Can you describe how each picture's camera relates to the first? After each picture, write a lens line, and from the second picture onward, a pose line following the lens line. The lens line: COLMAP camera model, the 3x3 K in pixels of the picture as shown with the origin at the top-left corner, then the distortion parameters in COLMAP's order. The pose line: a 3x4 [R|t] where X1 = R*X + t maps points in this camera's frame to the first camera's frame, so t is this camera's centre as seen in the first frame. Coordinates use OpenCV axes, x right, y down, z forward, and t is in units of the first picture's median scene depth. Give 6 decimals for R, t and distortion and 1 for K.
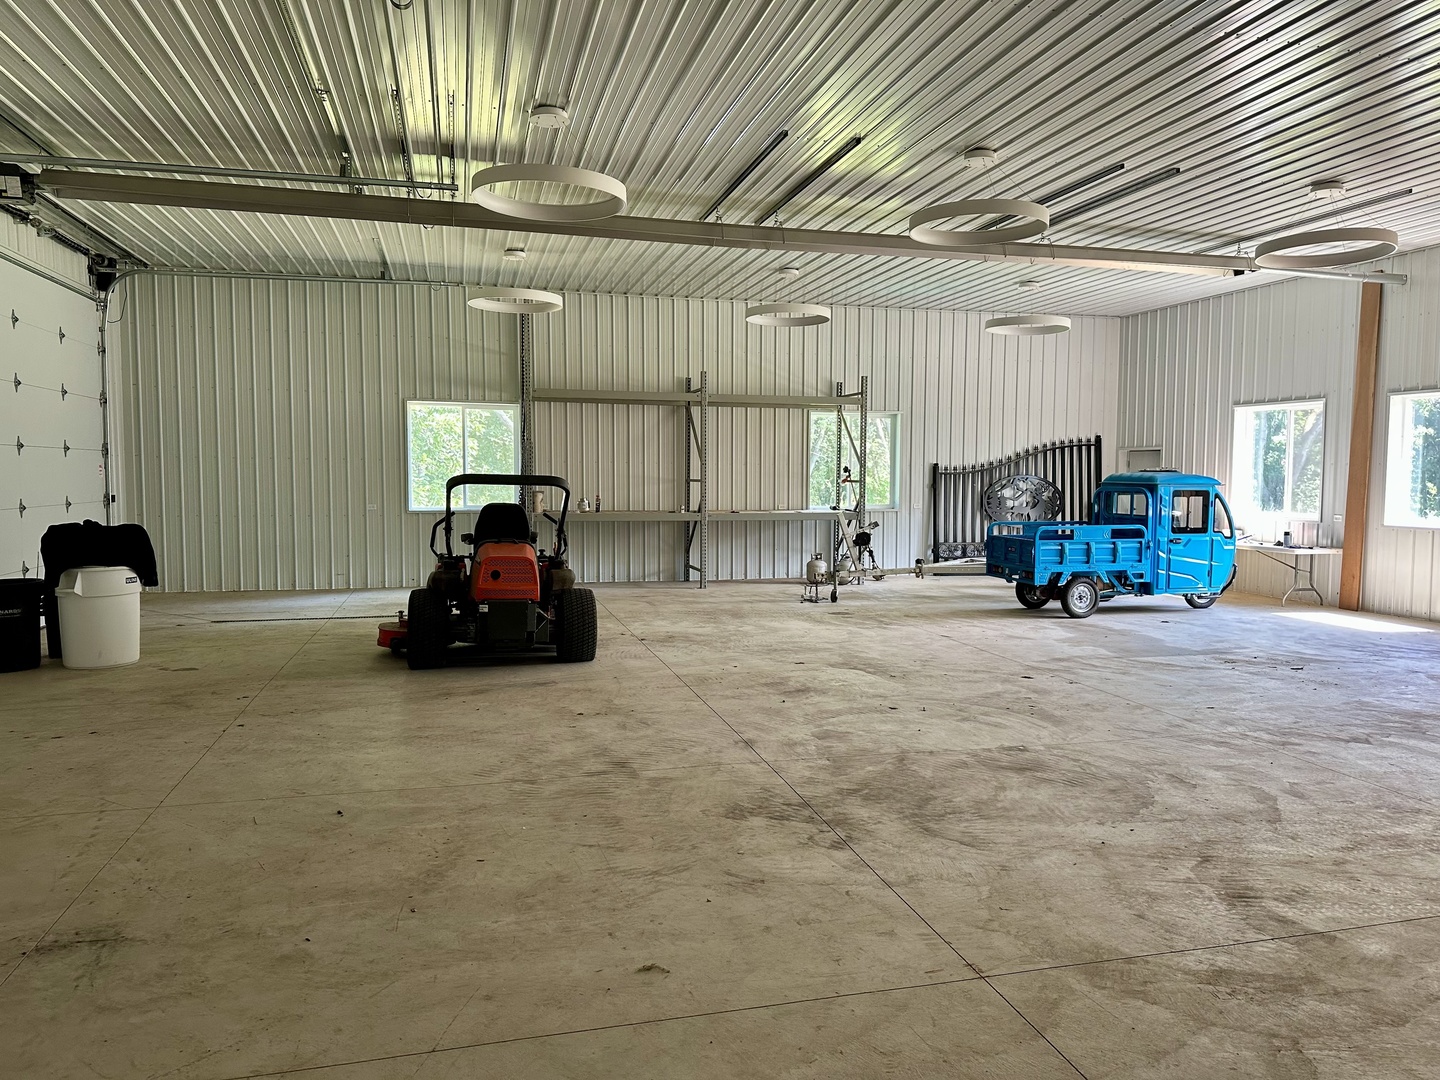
lens RADIAL K [[994.4, 0, 720.0], [0, 994.4, 540.0], [0, 0, 1]] dist [-0.005468, -0.004045]
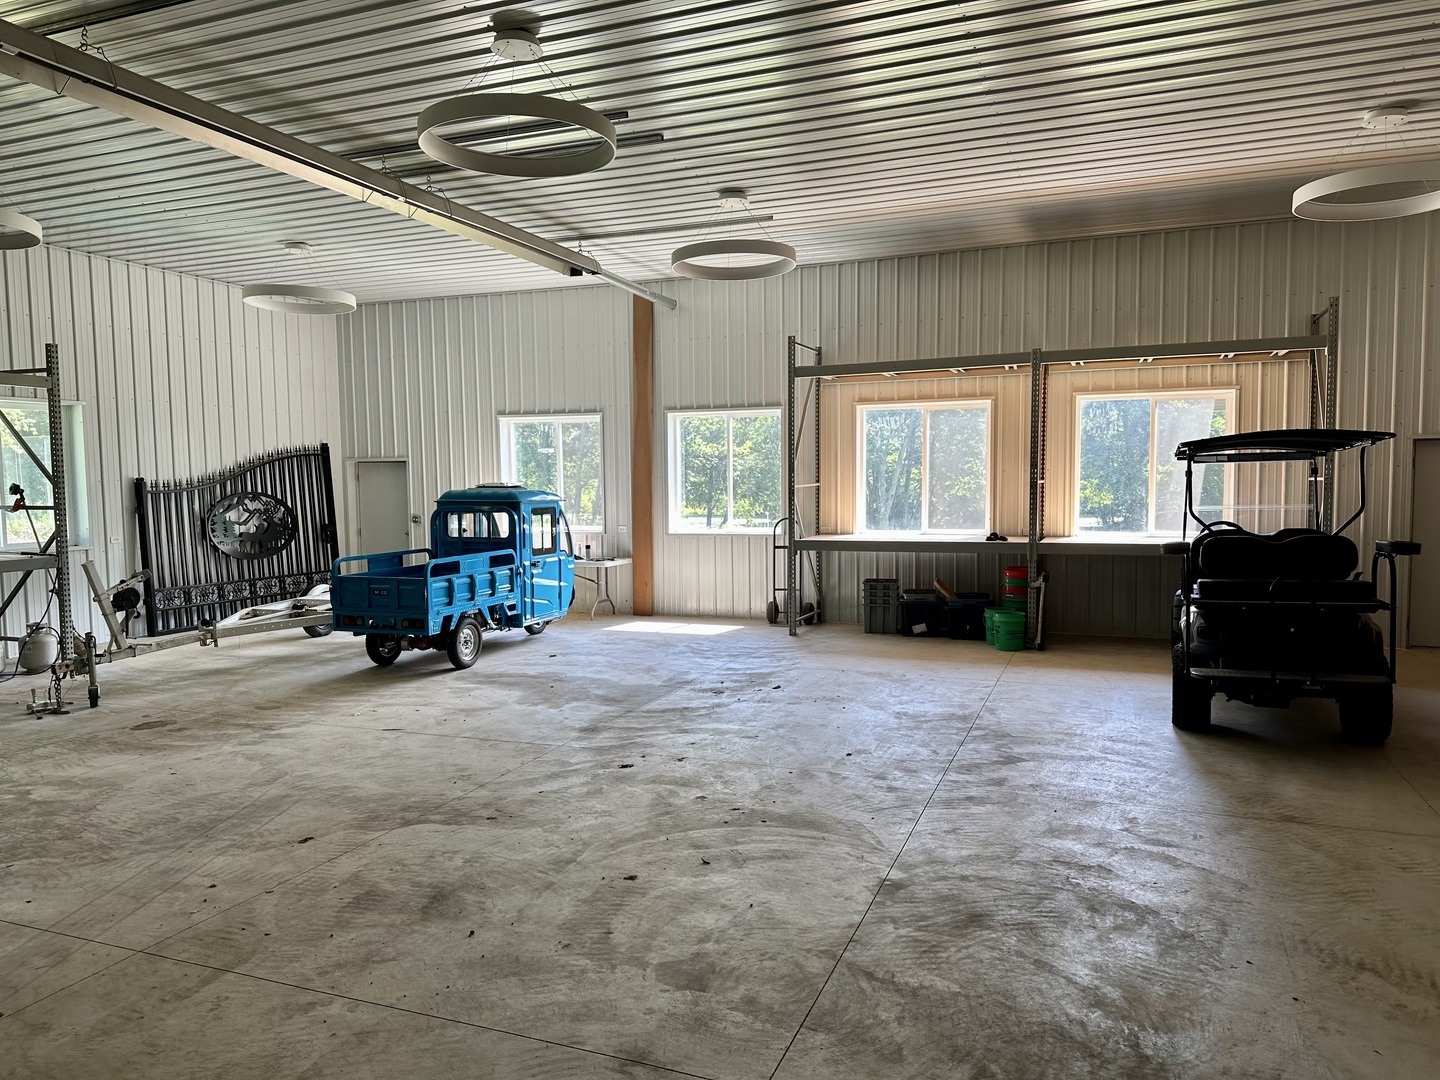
lens RADIAL K [[990.9, 0, 720.0], [0, 990.9, 540.0], [0, 0, 1]] dist [0.072566, -0.088783]
pose [[0.578213, -0.058639, 0.813776, -0.174902], [0.066202, 0.997497, 0.024838, -0.032359], [-0.813195, 0.039512, 0.580648, 0.349579]]
